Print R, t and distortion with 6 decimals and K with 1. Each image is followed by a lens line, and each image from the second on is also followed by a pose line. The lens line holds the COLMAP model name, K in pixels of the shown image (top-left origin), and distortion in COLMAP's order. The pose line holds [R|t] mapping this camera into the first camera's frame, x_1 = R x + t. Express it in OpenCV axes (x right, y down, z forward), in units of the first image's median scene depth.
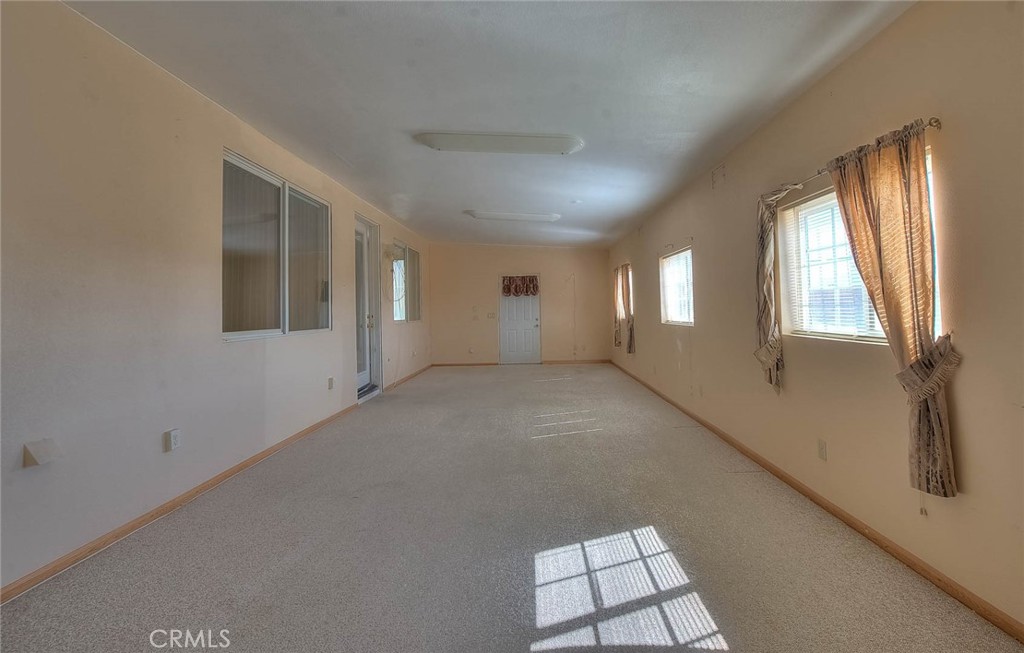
lens RADIAL K [[438.5, 0, 542.3], [0, 438.5, 293.9], [0, 0, 1]] dist [0.001051, 0.000261]
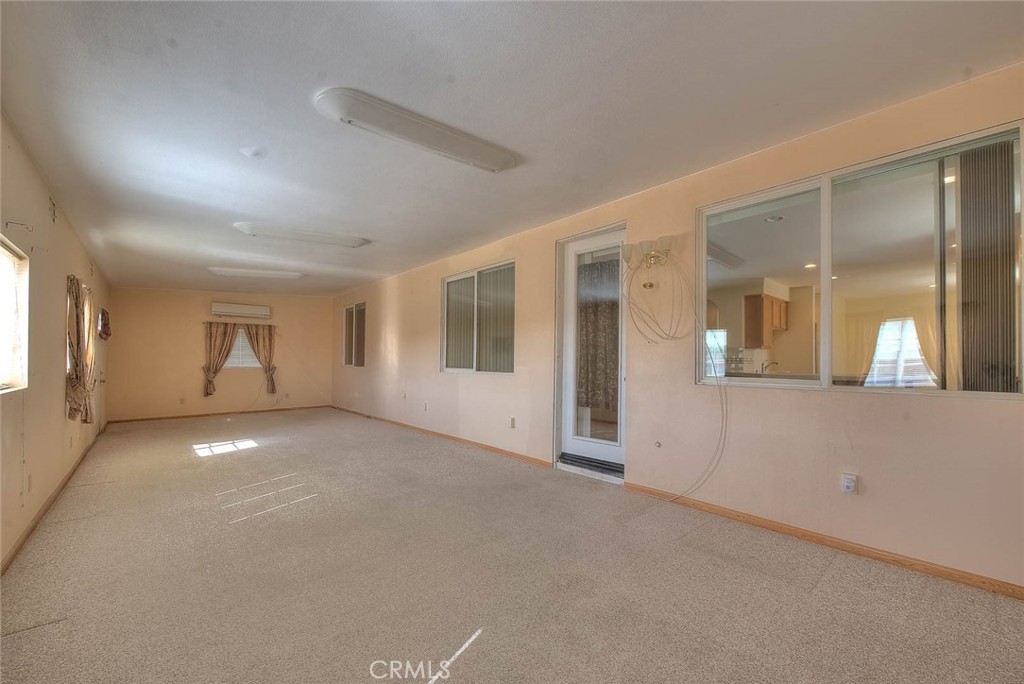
lens RADIAL K [[418.0, 0, 513.4], [0, 418.0, 352.7], [0, 0, 1]] dist [-0.000074, -0.000028]
pose [[-0.771139, 0.003753, -0.636656, 0.150212], [0.034447, 0.998764, -0.035836, 0.055718], [0.635734, -0.049565, -0.770315, 1.516789]]
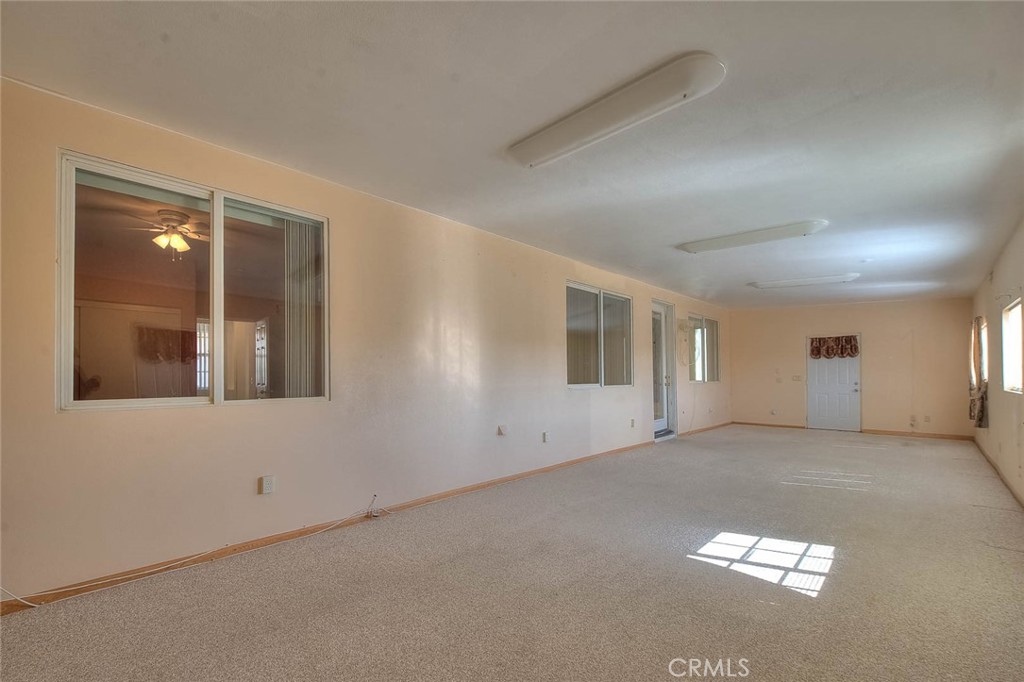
lens RADIAL K [[421.0, 0, 511.3], [0, 421.0, 366.2], [0, 0, 1]] dist [-0.001042, -0.000183]
pose [[0.693562, -0.002322, -0.720393, 0.193760], [0.019858, 0.999676, 0.015897, -0.009099], [0.720123, -0.025331, 0.693384, -0.196085]]
